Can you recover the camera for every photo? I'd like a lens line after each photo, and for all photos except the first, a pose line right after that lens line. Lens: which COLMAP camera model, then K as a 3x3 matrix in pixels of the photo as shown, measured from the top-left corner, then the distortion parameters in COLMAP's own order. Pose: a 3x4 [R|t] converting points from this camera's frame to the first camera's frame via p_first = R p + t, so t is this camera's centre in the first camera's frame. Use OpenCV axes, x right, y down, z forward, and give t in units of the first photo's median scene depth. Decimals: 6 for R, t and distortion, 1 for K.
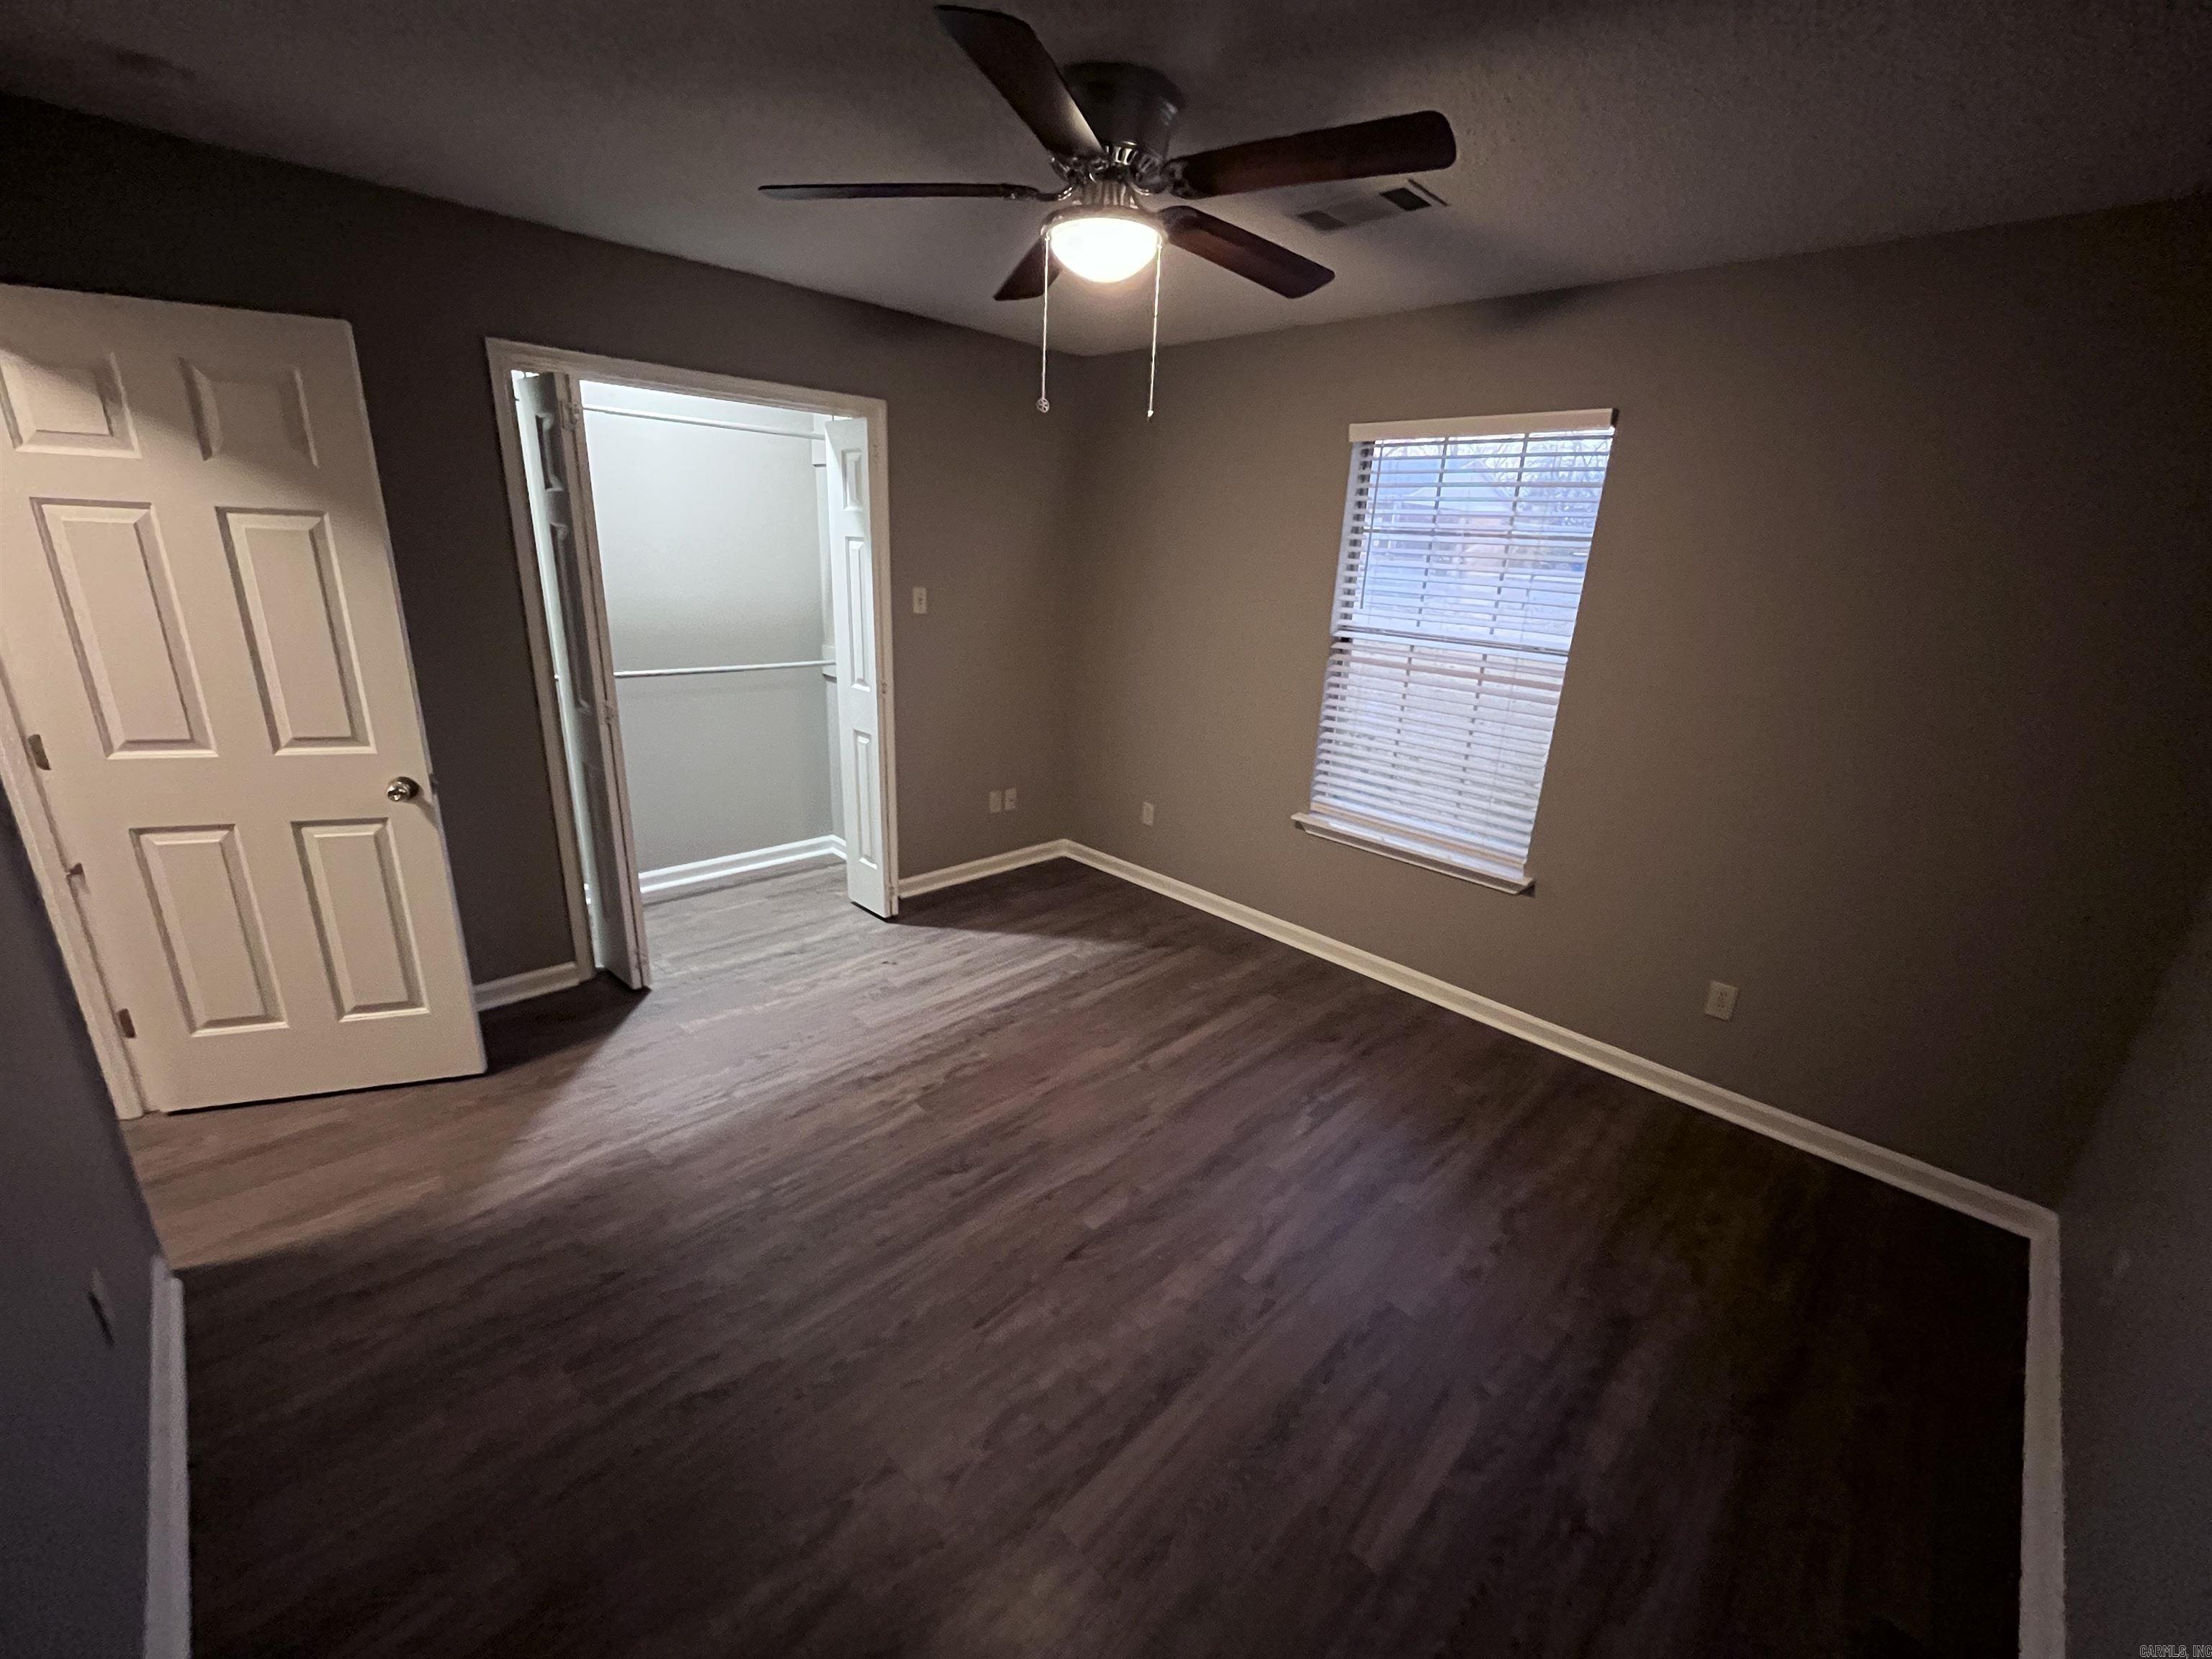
lens RADIAL K [[885.7, 0, 1101.3], [0, 885.7, 840.6], [0, 0, 1]] dist [-0.020080, -0.000124]
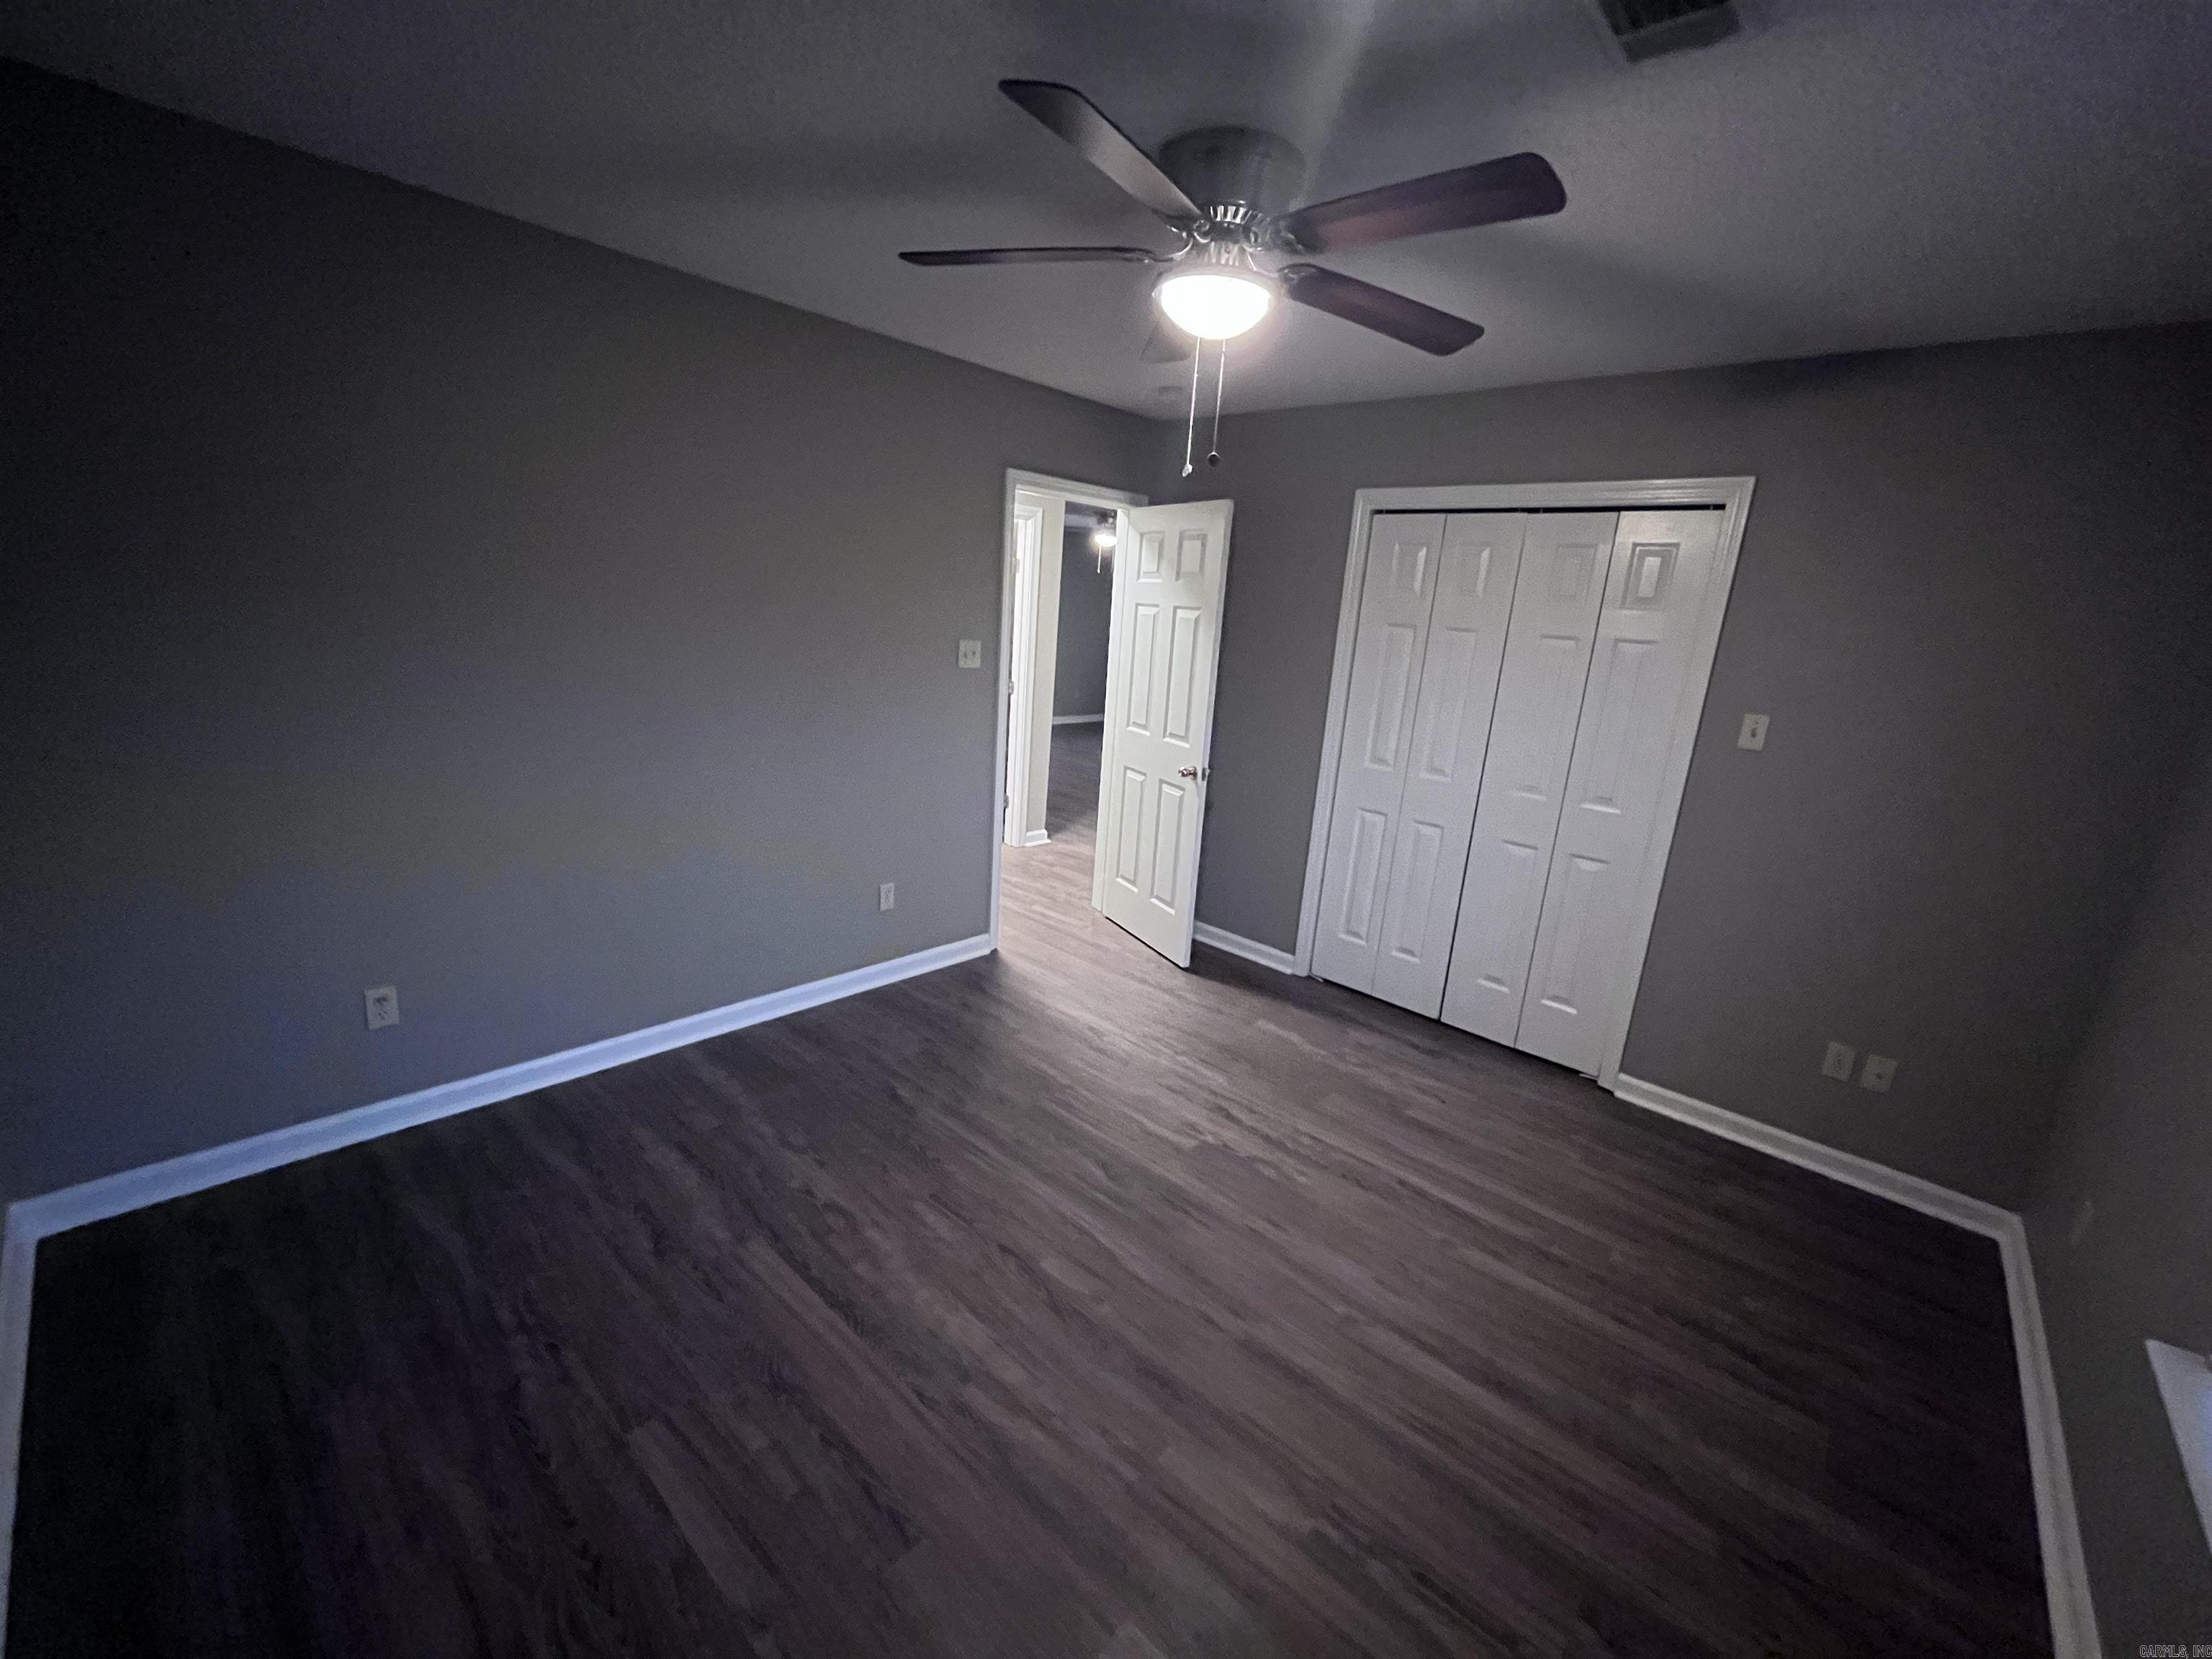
lens RADIAL K [[892.9, 0, 1104.8], [0, 892.9, 829.4], [0, 0, 1]] dist [-0.003127, -0.000029]
pose [[0.053593, 0.204341, -0.977432, 0.772002], [-0.378603, 0.909913, 0.169467, -0.181842], [0.924006, 0.360976, 0.126128, 0.666187]]
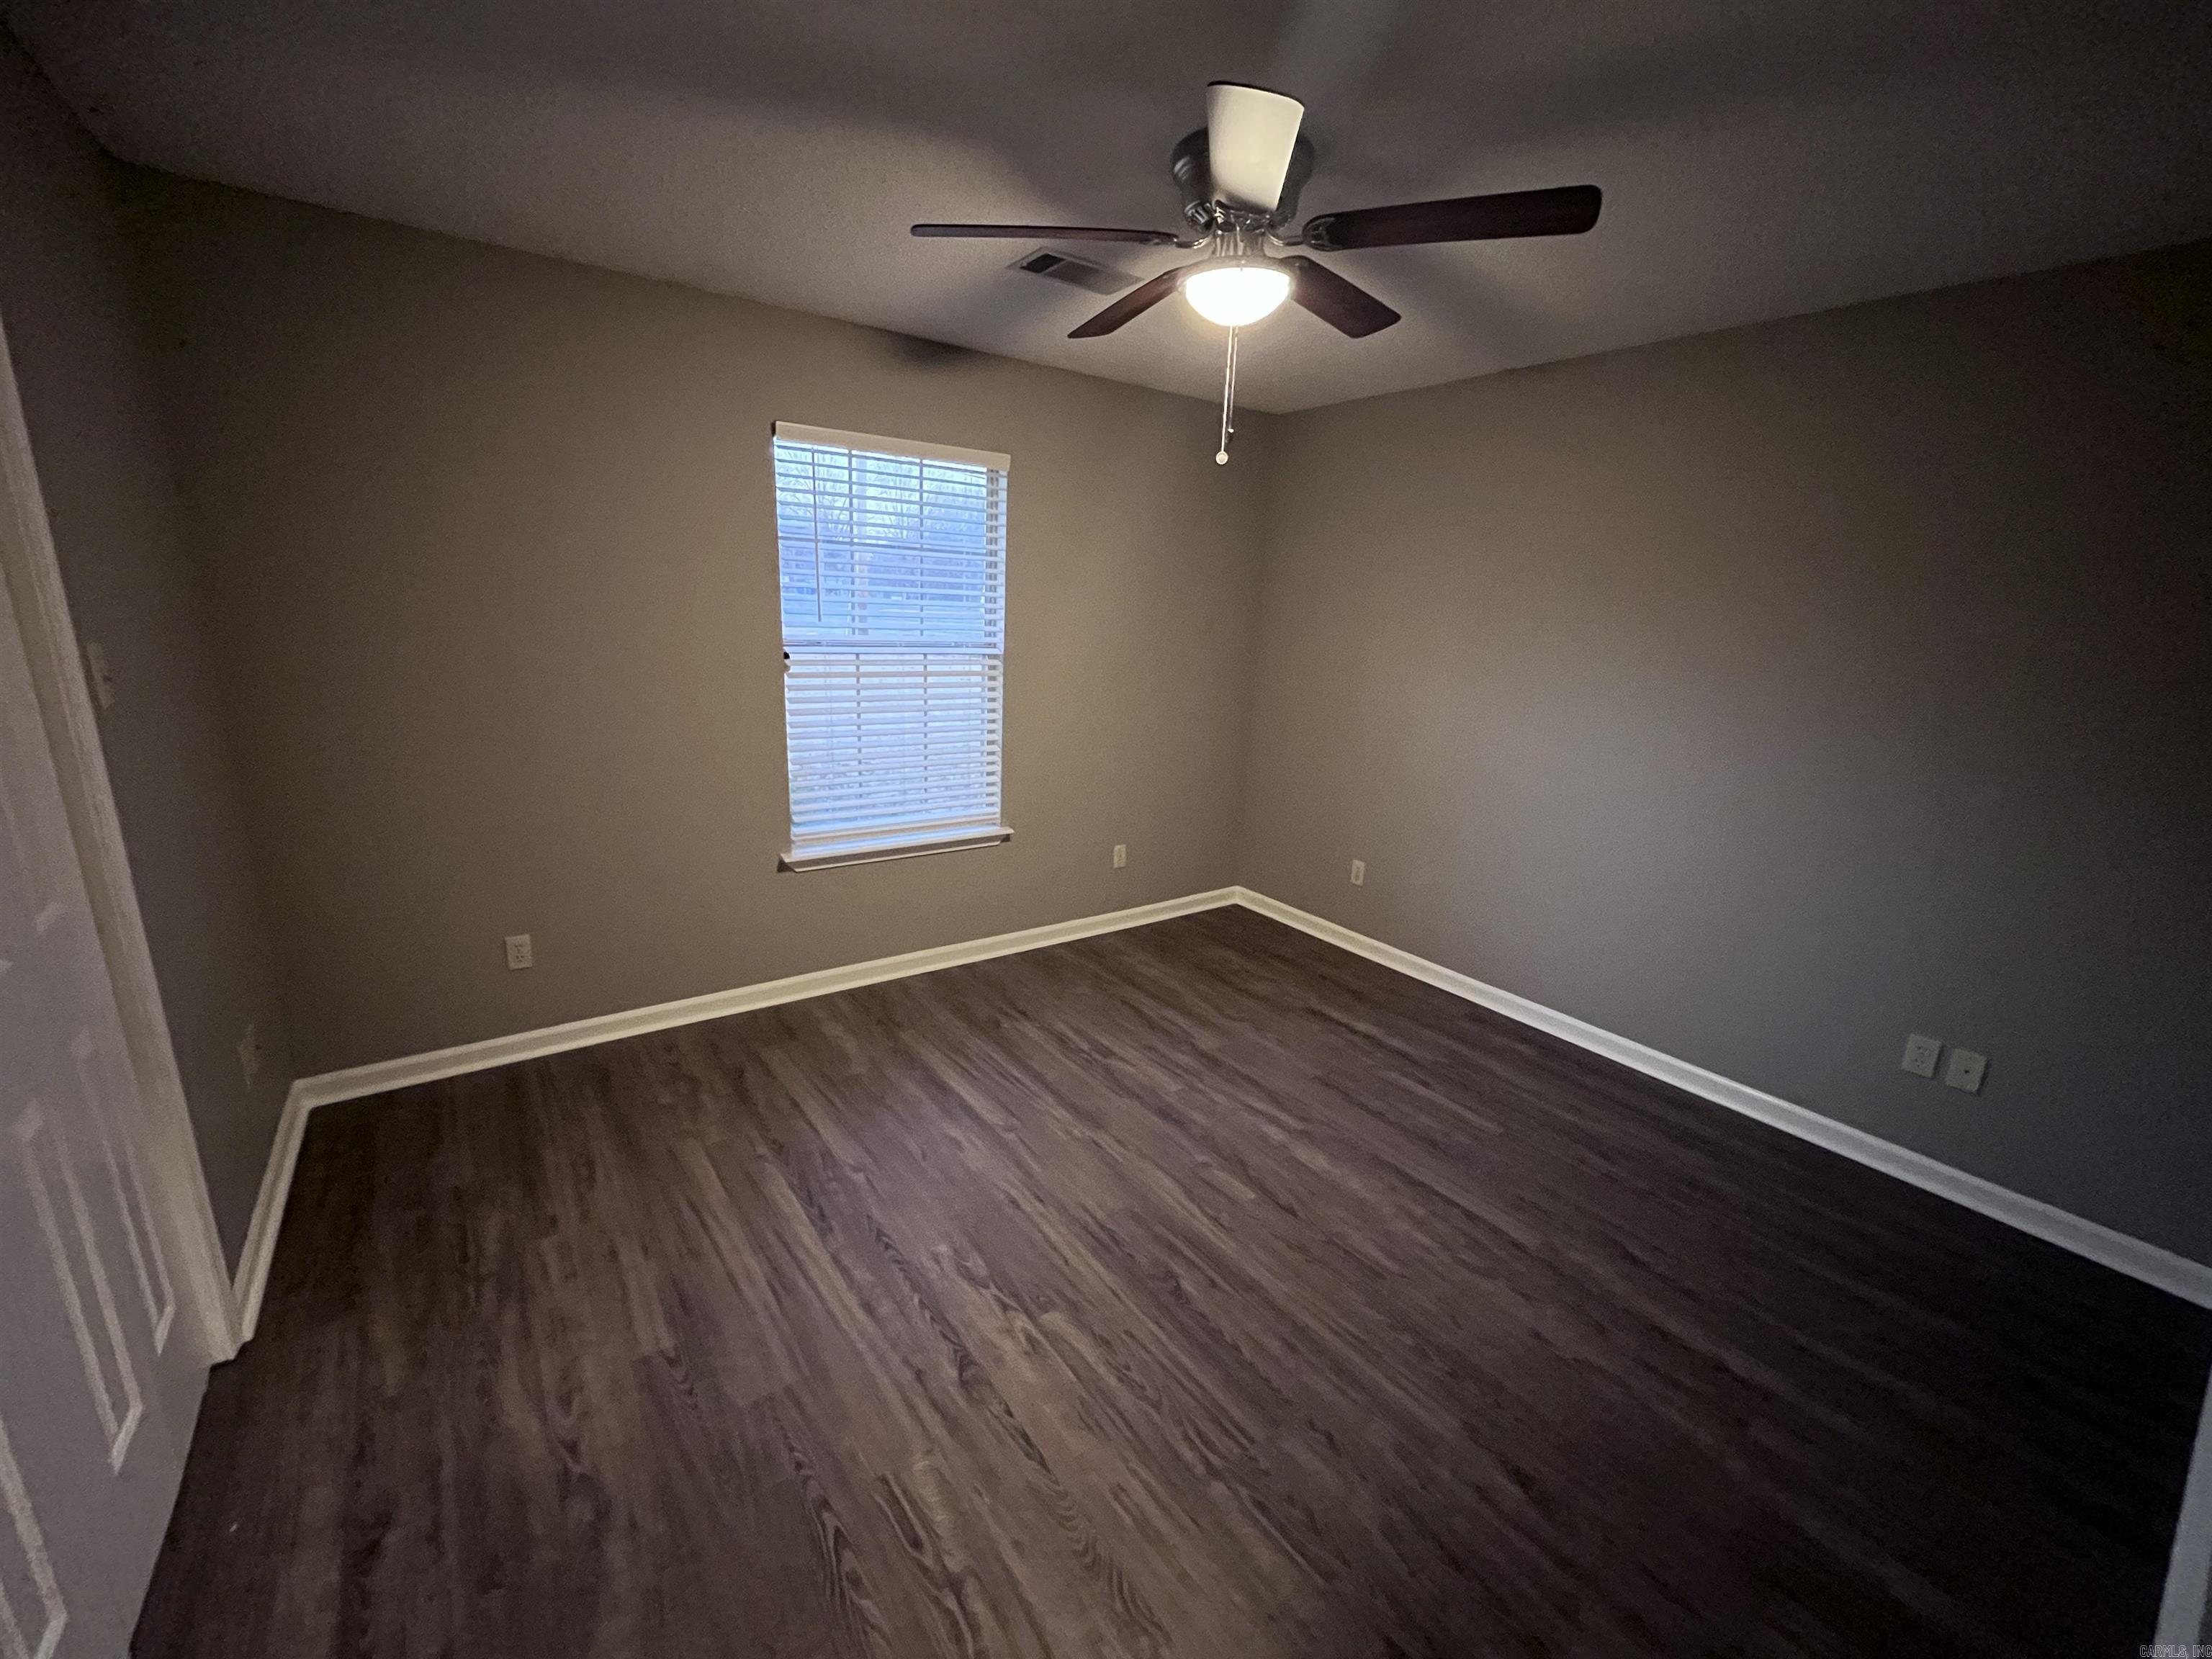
lens RADIAL K [[898.0, 0, 1115.8], [0, 898.0, 828.1], [0, 0, 1]] dist [-0.000592, -0.000028]
pose [[0.146702, -0.286719, 0.946716, -0.842451], [0.274902, 0.931187, 0.239418, -0.264603], [-0.950214, 0.225131, 0.215427, 0.717779]]
